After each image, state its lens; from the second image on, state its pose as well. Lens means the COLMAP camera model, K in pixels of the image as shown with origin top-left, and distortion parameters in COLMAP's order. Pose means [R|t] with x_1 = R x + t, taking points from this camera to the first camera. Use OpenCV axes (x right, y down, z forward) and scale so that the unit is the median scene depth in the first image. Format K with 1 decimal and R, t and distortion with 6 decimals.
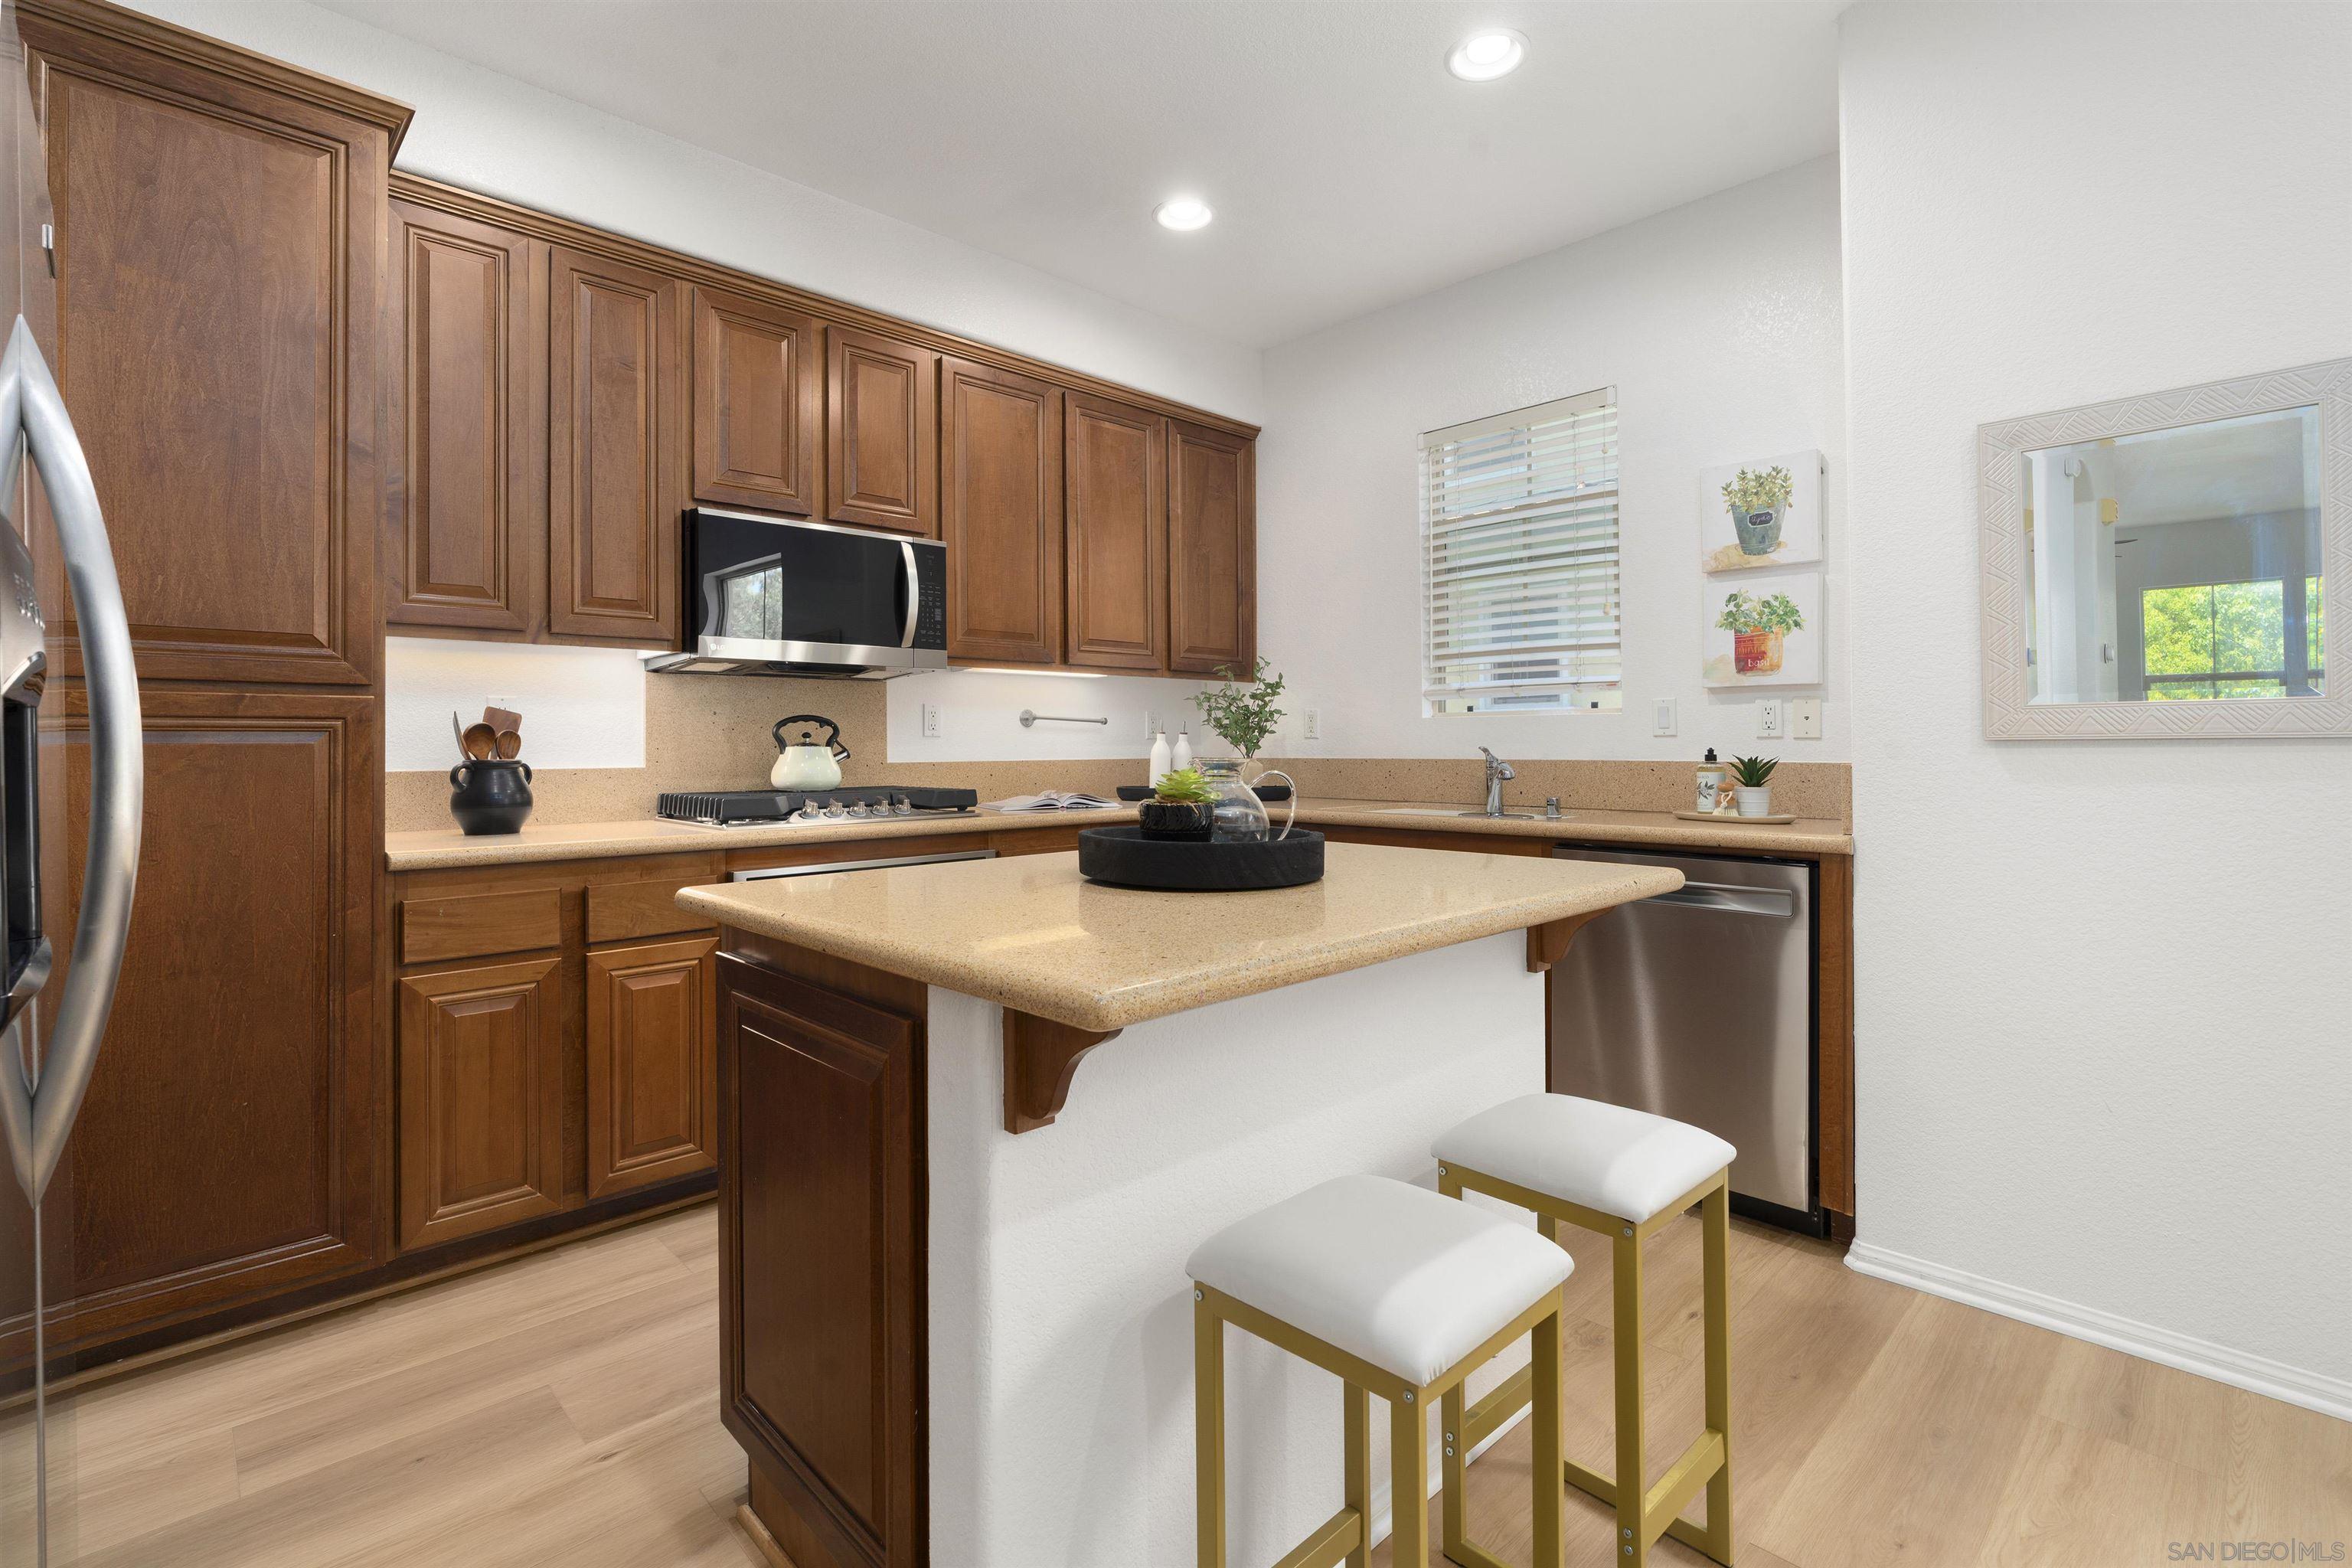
lens RADIAL K [[1057.8, 0, 1157.7], [0, 1057.8, 735.9], [0, 0, 1]] dist [-0.012322, 0.005269]
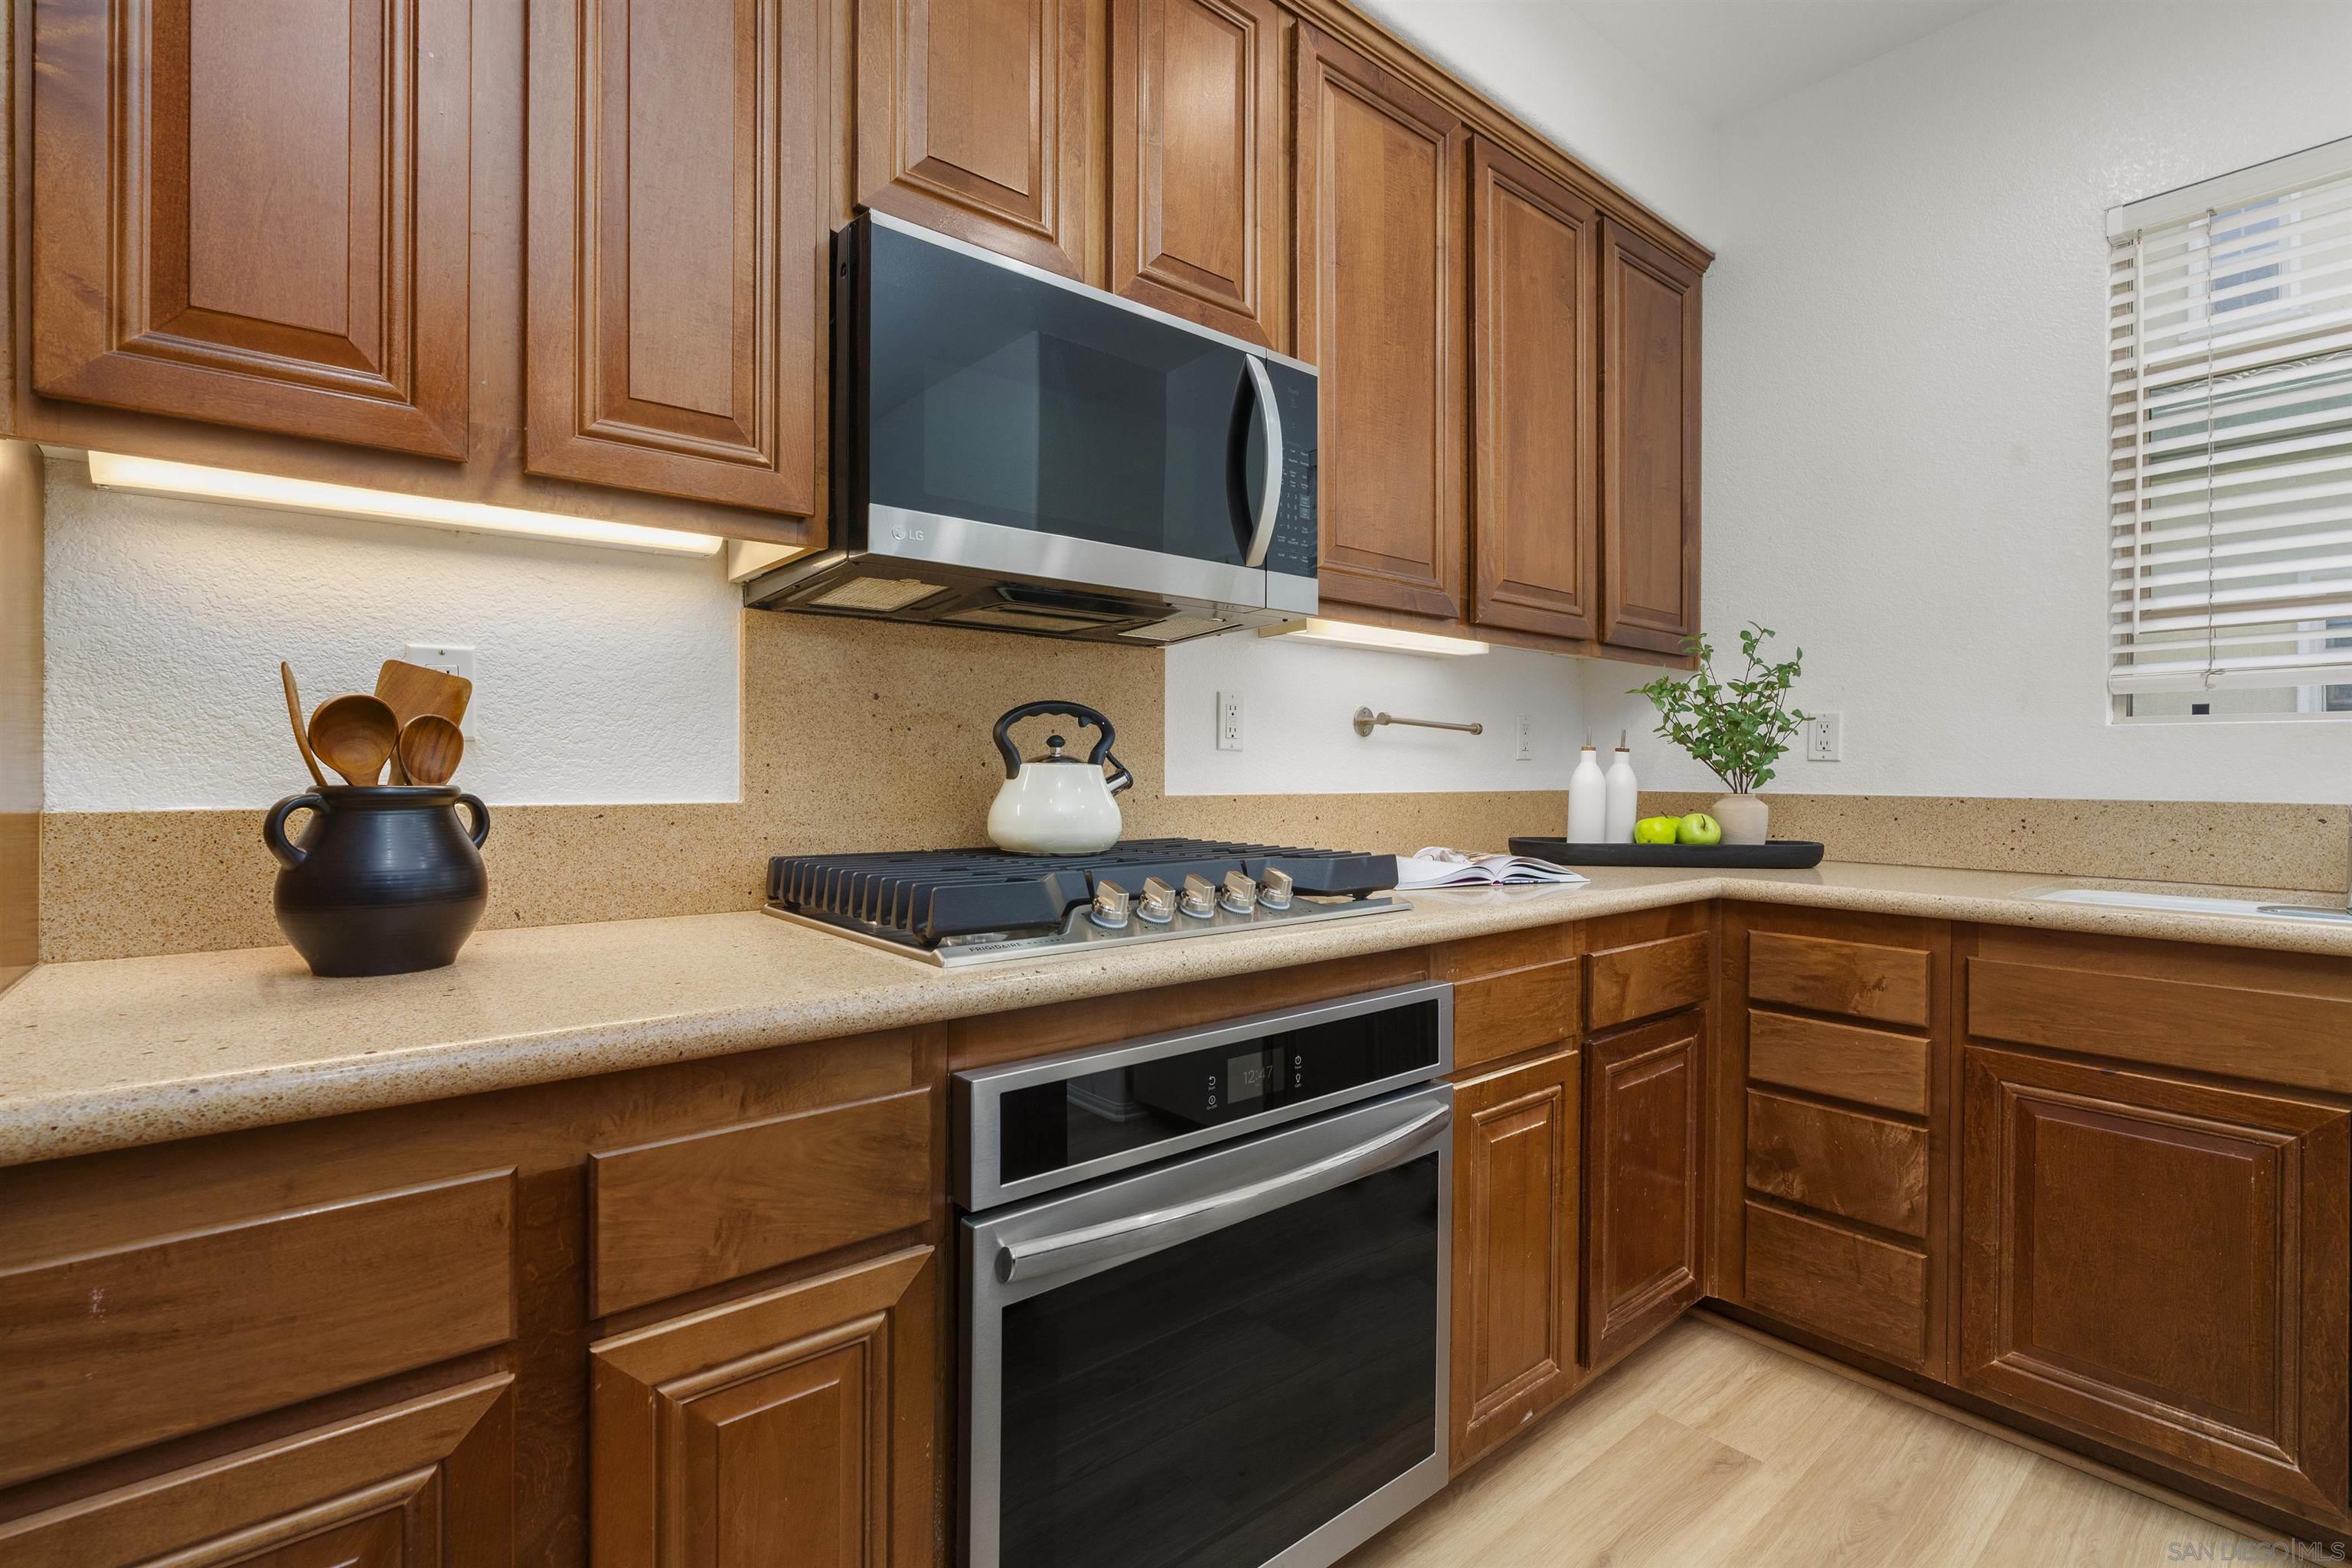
lens RADIAL K [[1057.8, 0, 1152.5], [0, 1057.8, 771.9], [0, 0, 1]] dist [-0.012322, 0.005269]
pose [[0.997515, 0.010955, -0.069604, -0.269561], [-0.010228, 0.999889, 0.010790, 0.008575], [0.069714, -0.010052, 0.997516, 0.538062]]
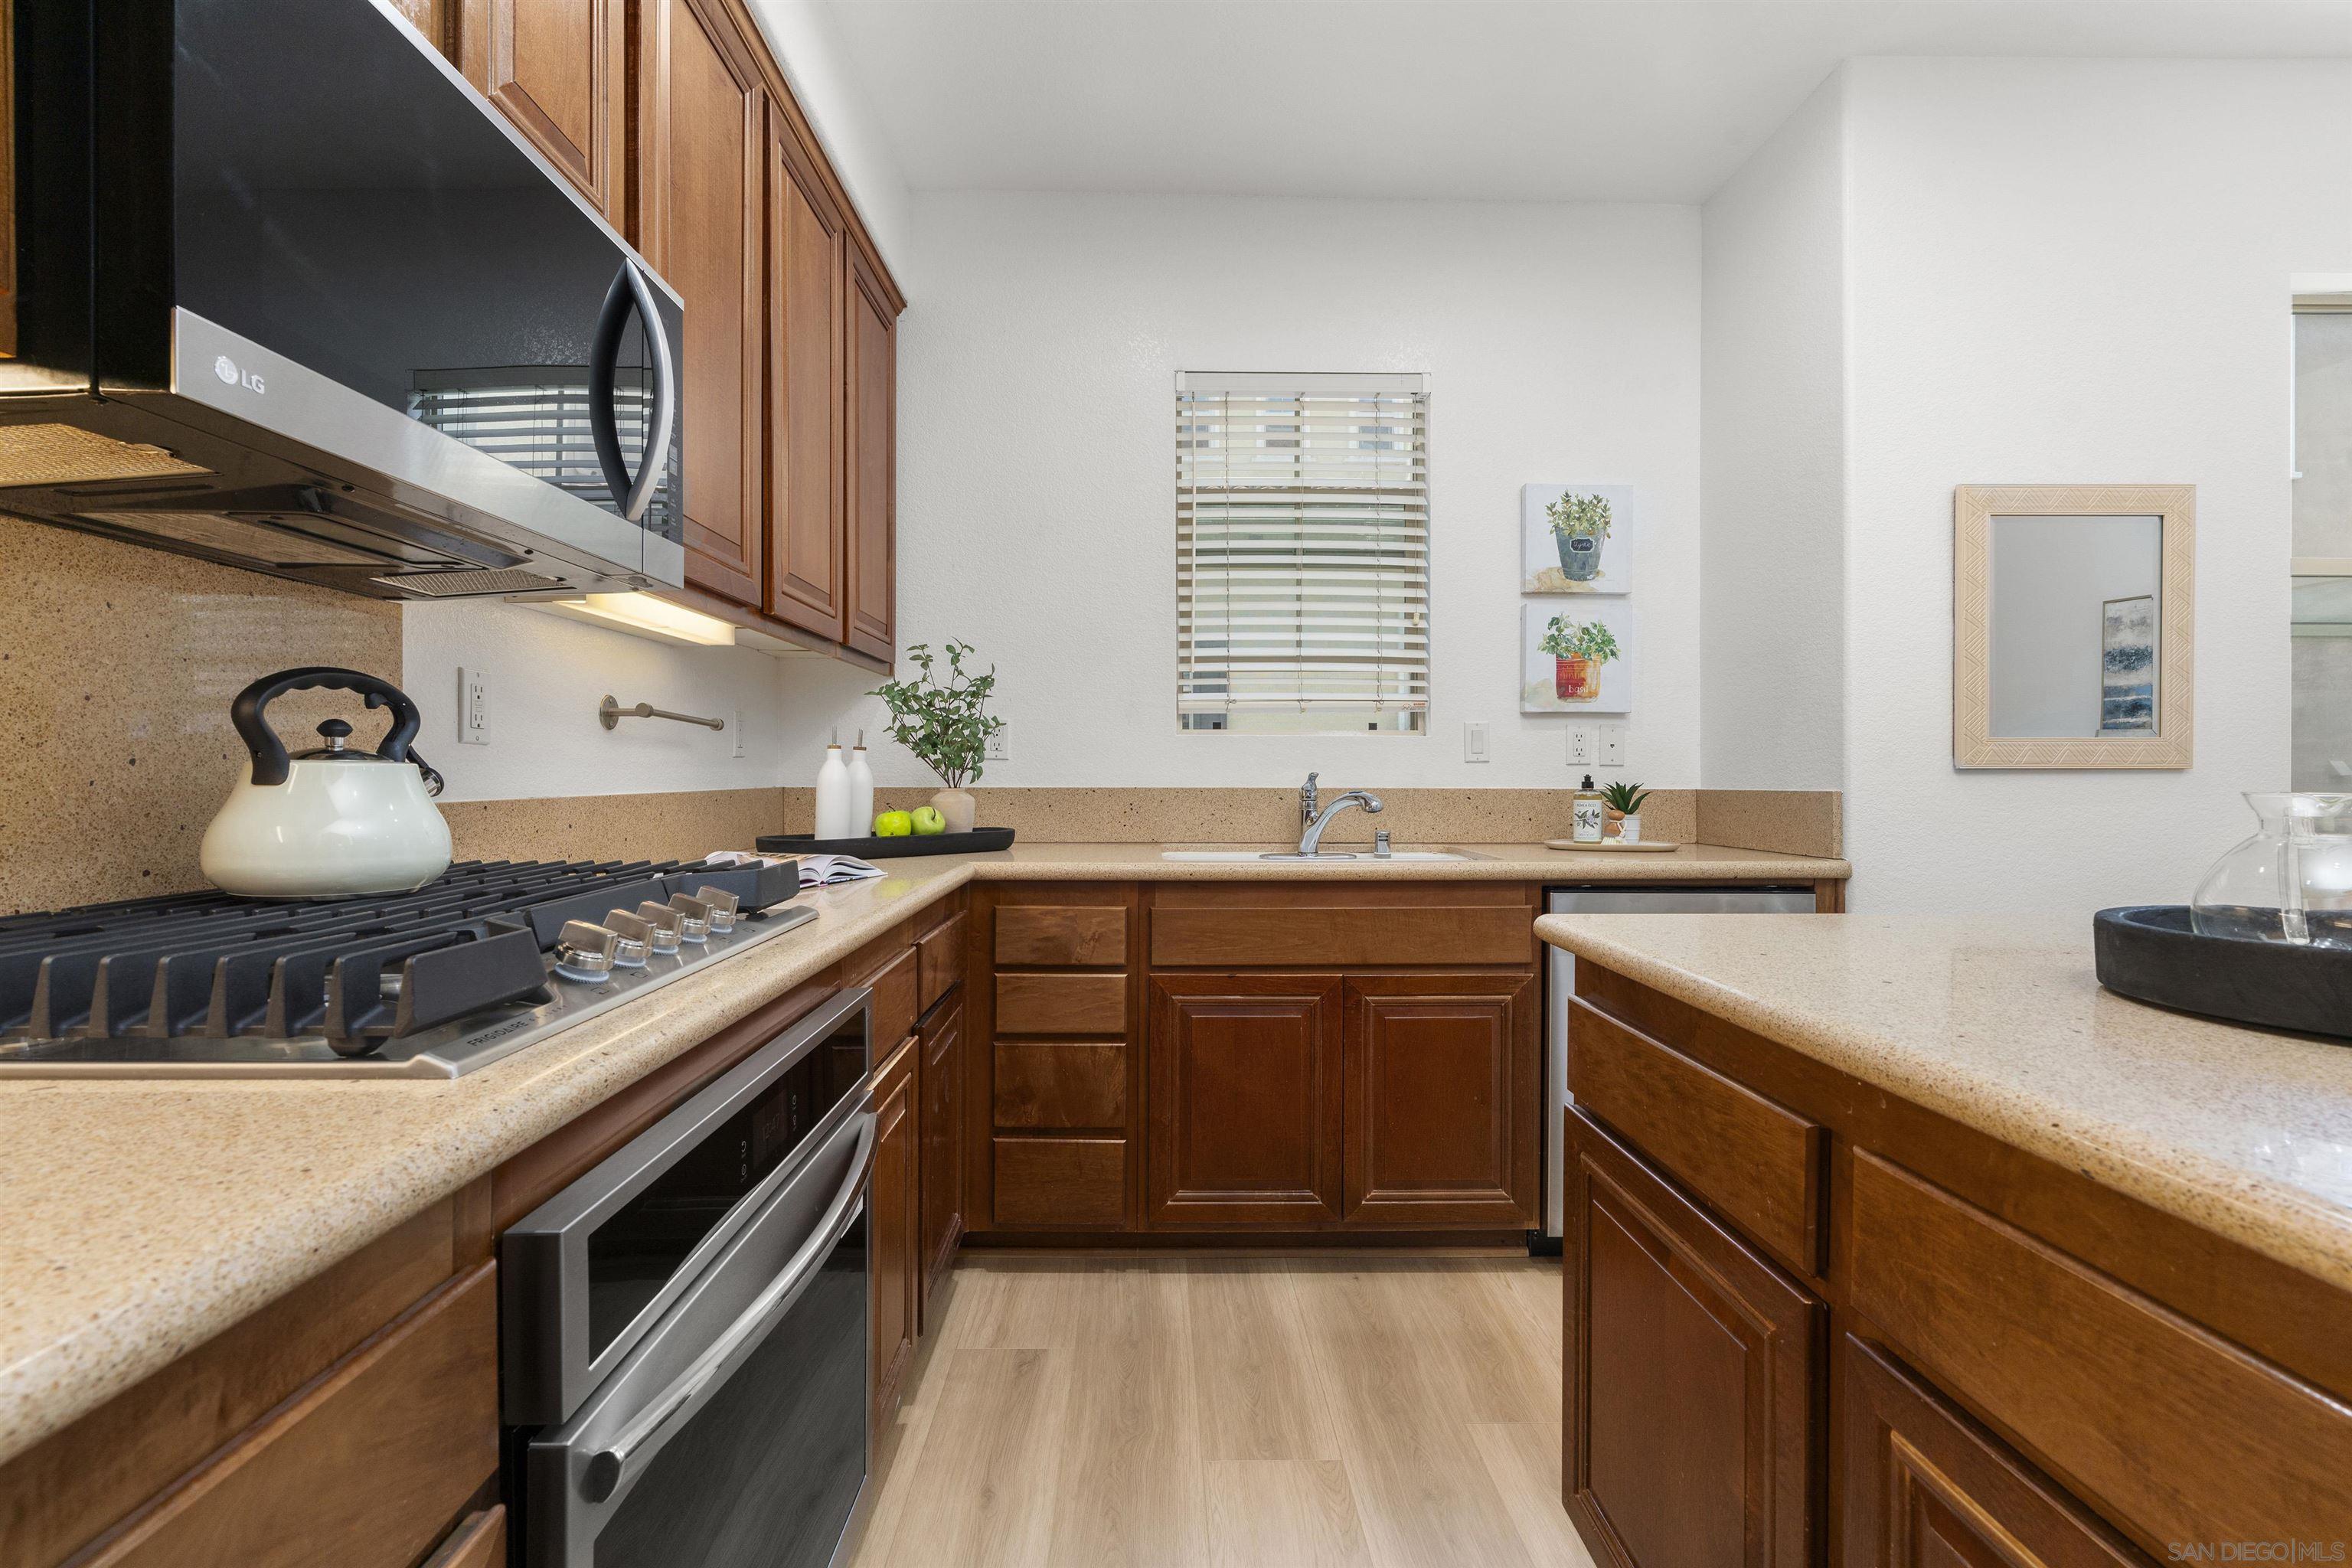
lens RADIAL K [[1057.8, 0, 1164.2], [0, 1057.8, 773.4], [0, 0, 1]] dist [-0.012322, 0.005269]
pose [[0.670252, 0.003626, 0.742125, -0.433481], [-0.011858, 0.999913, 0.005824, 0.009118], [-0.742039, -0.012704, 0.670236, 0.620954]]
